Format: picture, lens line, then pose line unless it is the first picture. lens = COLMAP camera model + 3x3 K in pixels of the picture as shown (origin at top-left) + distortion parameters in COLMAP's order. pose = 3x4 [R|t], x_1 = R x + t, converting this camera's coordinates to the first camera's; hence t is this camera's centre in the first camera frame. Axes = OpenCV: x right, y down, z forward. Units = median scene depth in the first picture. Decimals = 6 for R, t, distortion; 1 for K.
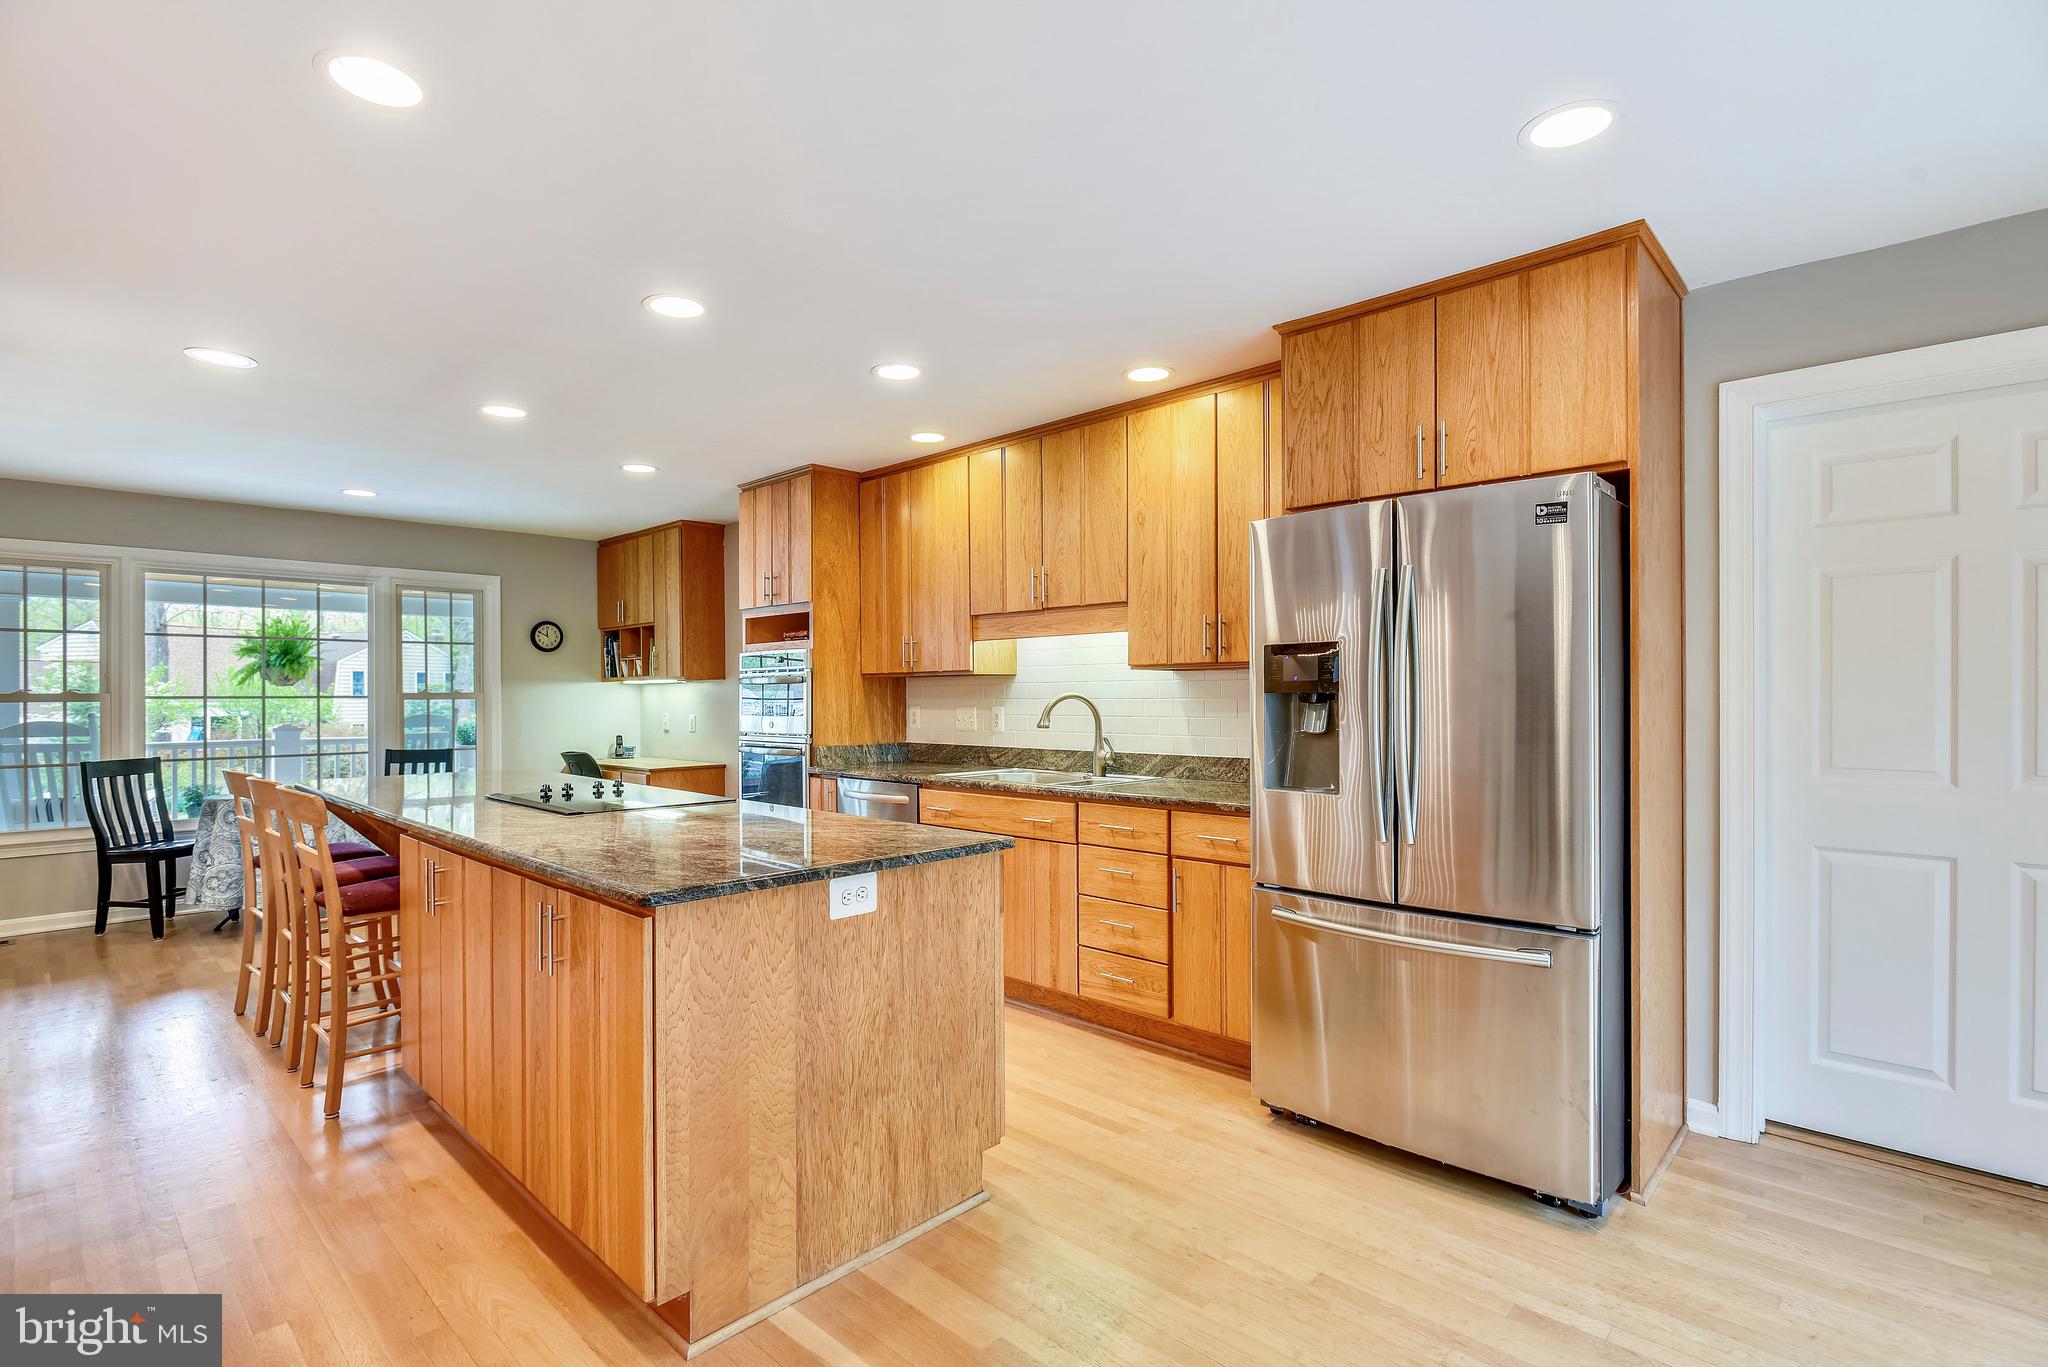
lens RADIAL K [[970.5, 0, 1027.8], [0, 970.5, 698.0], [0, 0, 1]] dist [-0.008474, 0.000799]
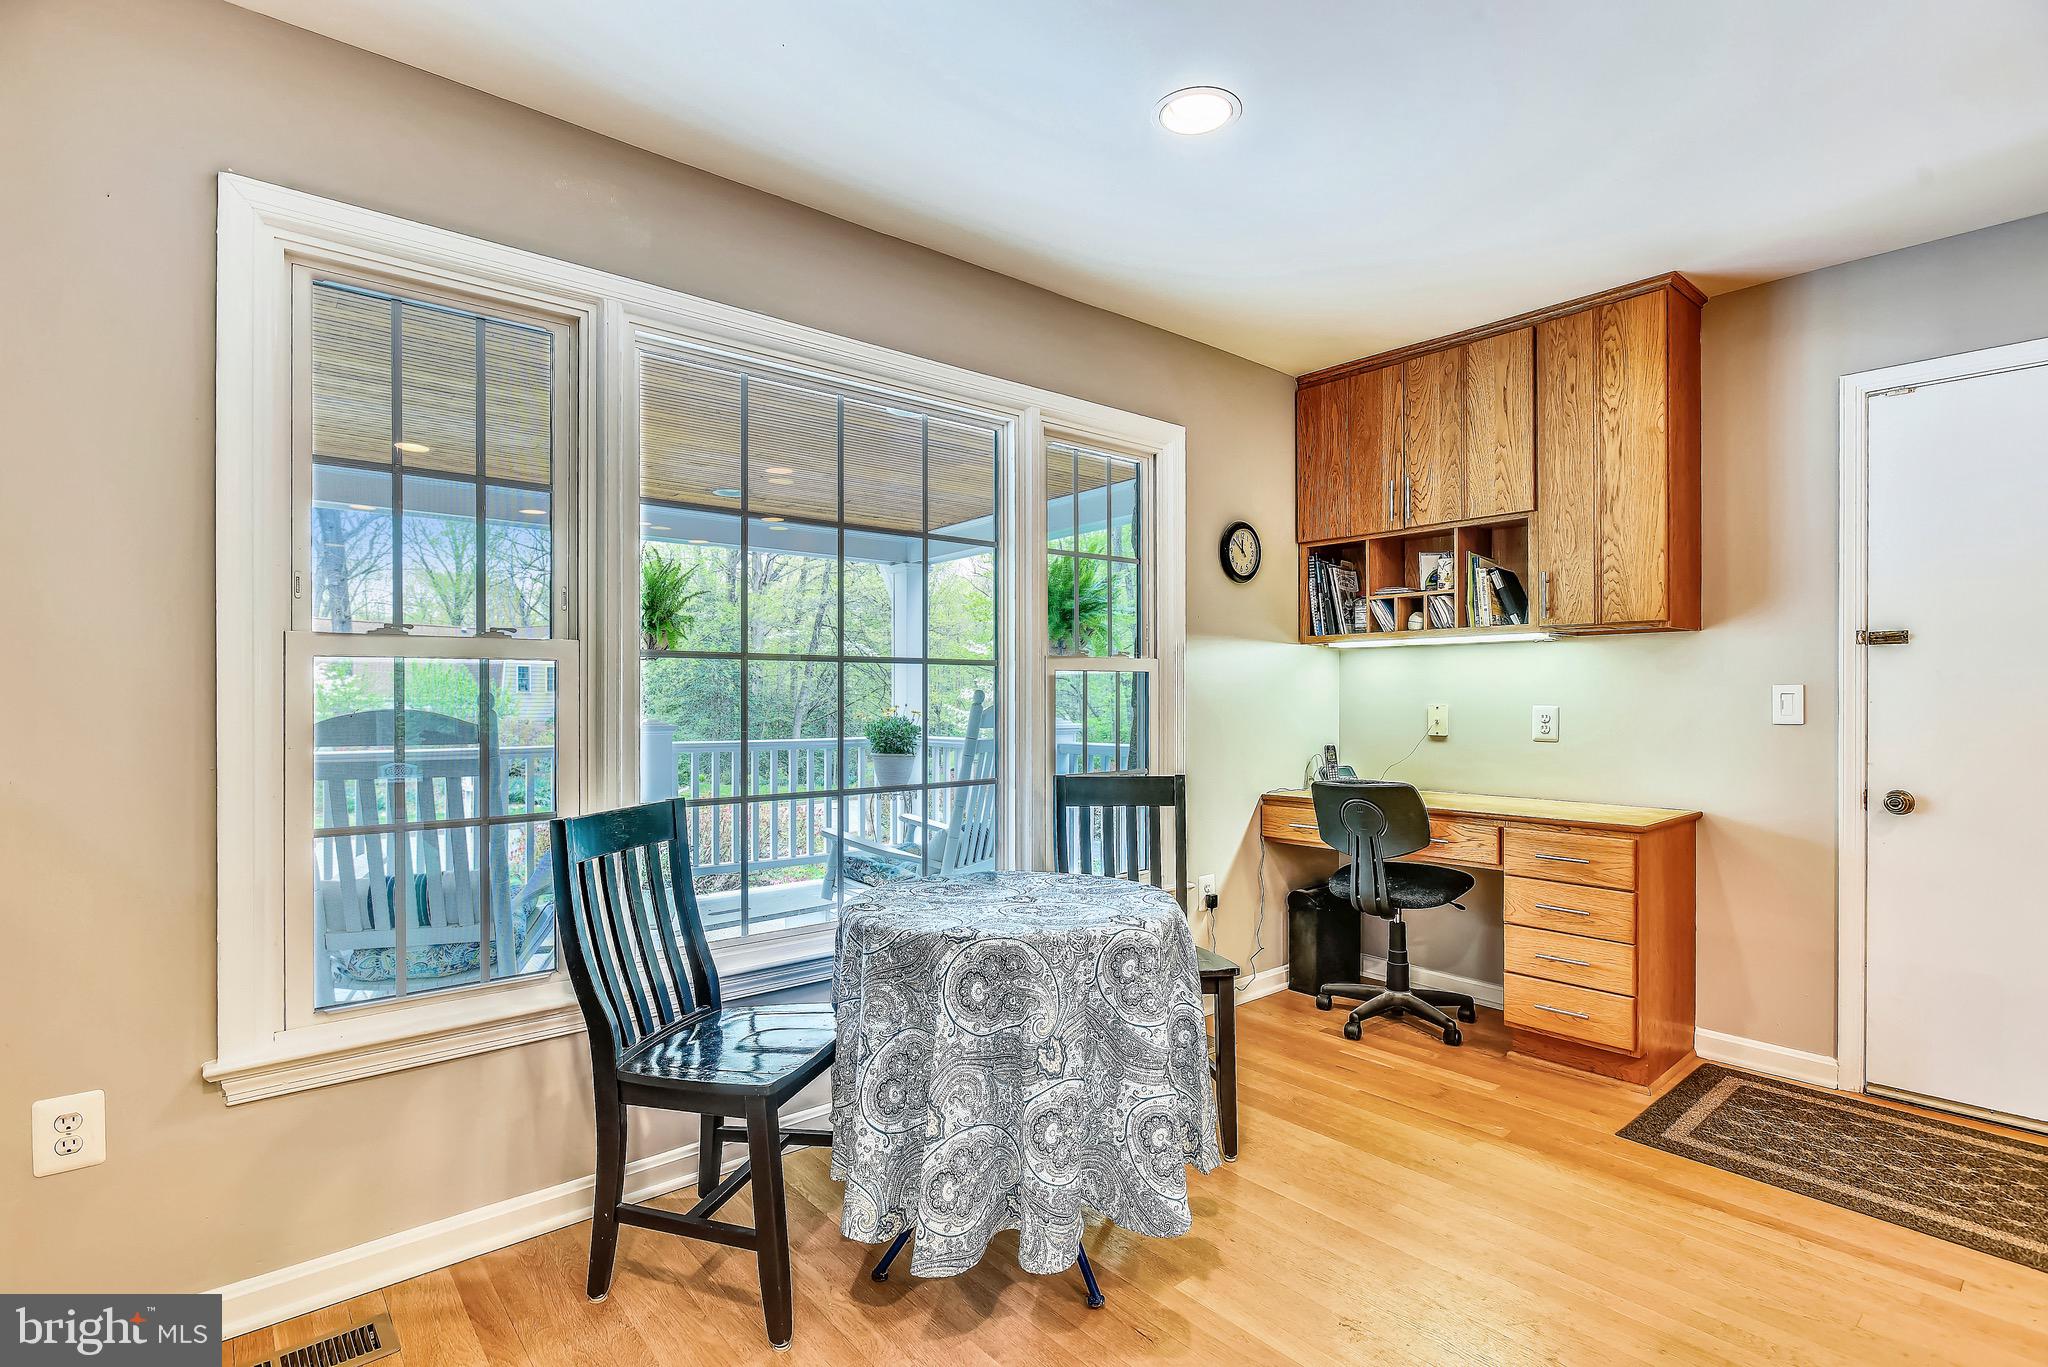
lens RADIAL K [[970.5, 0, 1035.5], [0, 970.5, 692.2], [0, 0, 1]] dist [-0.008474, 0.000799]
pose [[0.995845, 0.007907, -0.090726, -1.072597], [-0.008247, 0.999960, -0.003379, 0.026443], [0.090695, 0.004114, 0.995870, 0.912963]]
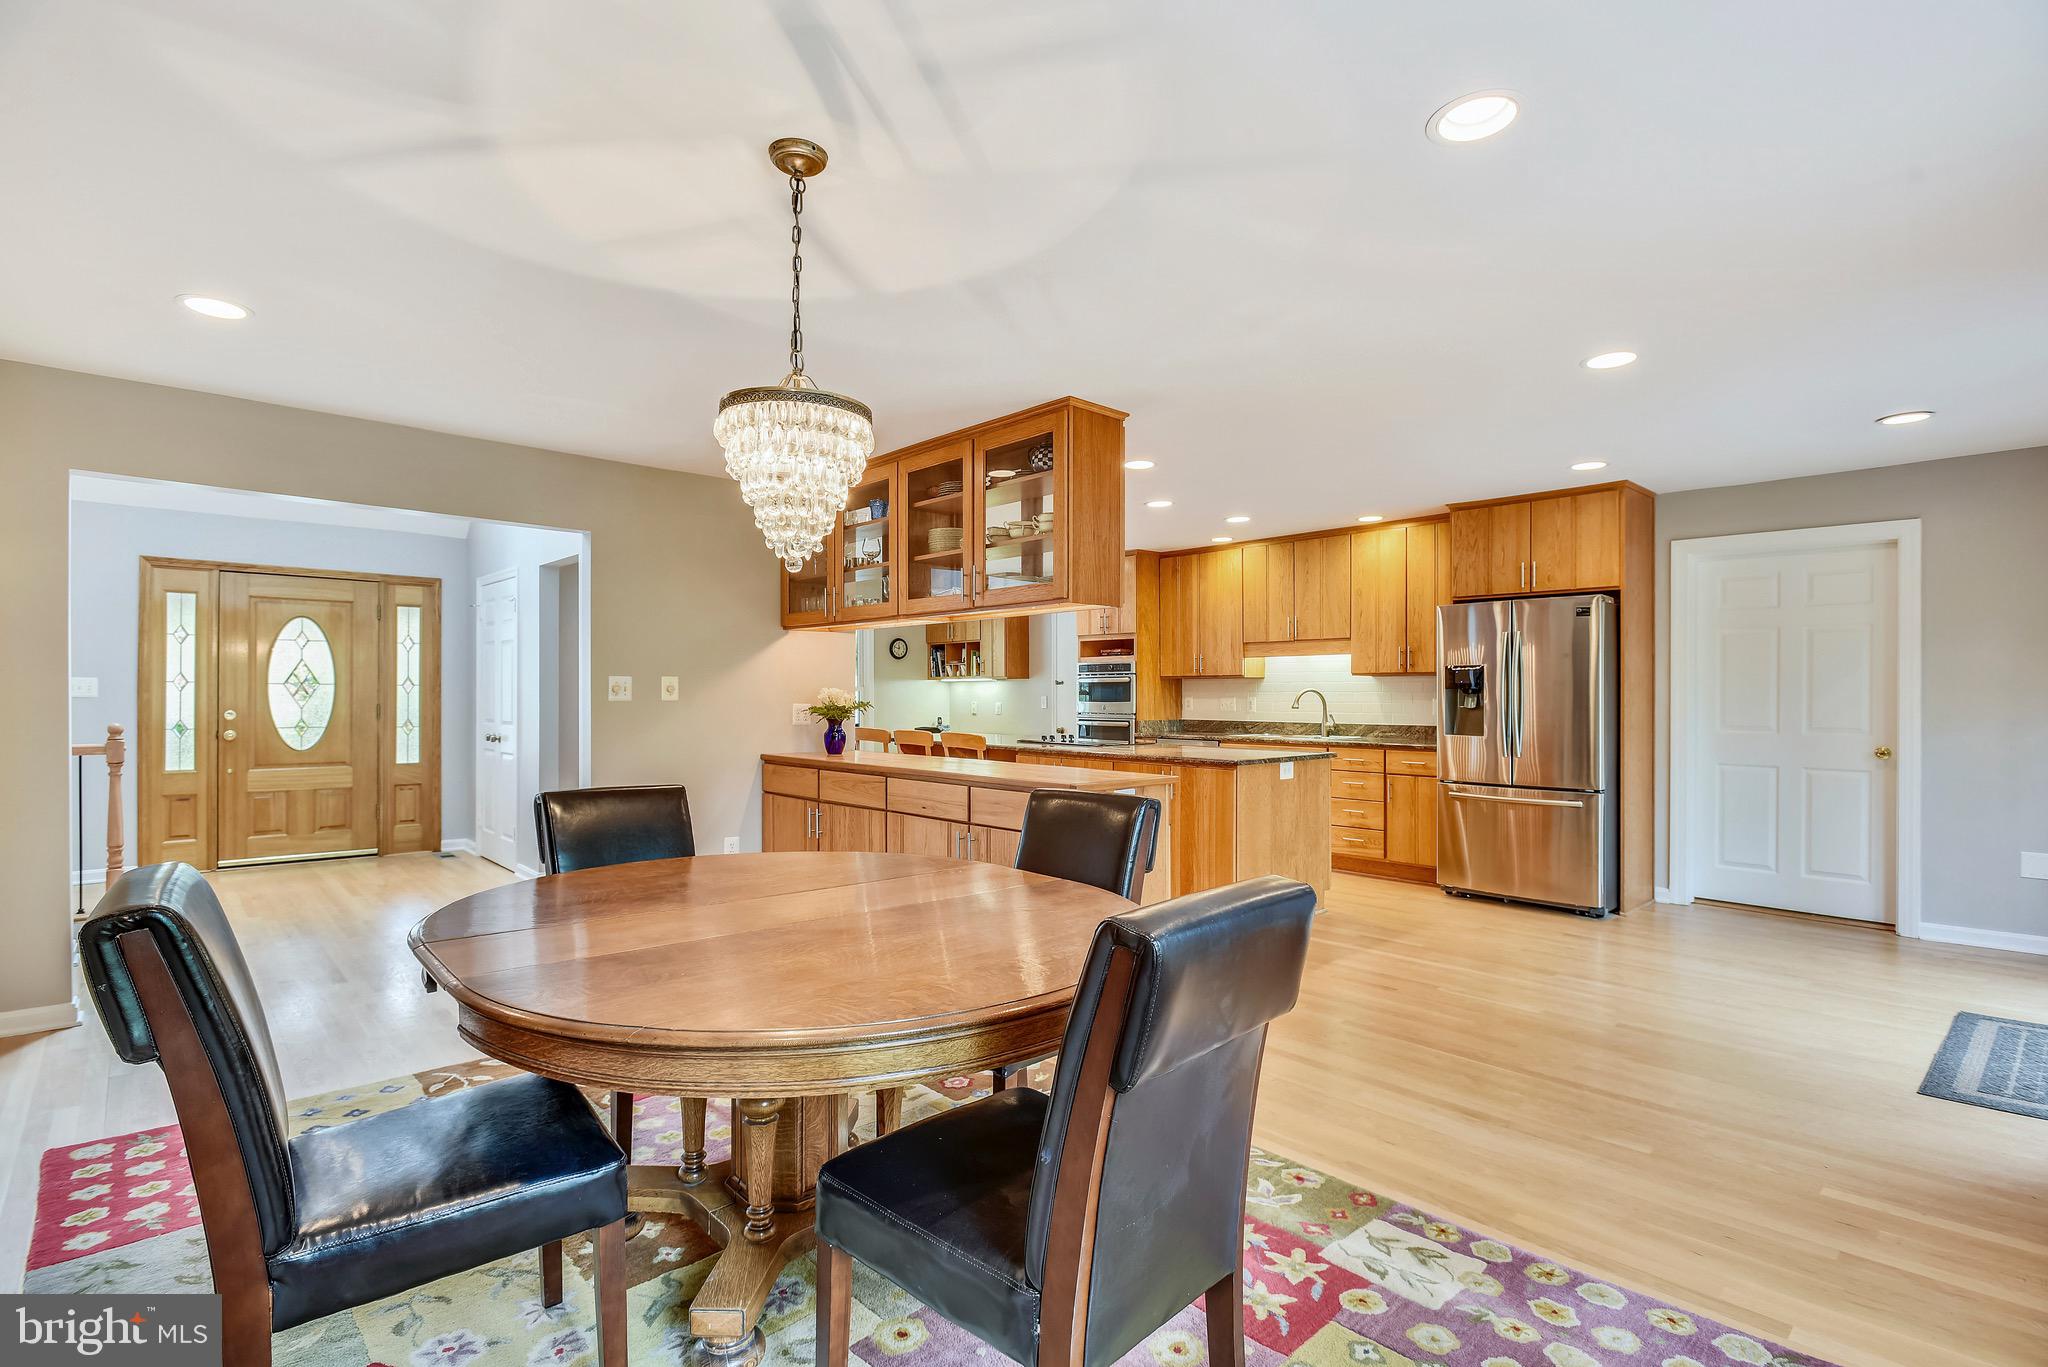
lens RADIAL K [[970.5, 0, 1025.3], [0, 970.5, 690.6], [0, 0, 1]] dist [-0.008474, 0.000799]
pose [[0.997764, 0.005015, -0.066648, -0.397063], [-0.005328, 0.999976, -0.004522, 0.010151], [0.066624, 0.004867, 0.997766, -0.872758]]
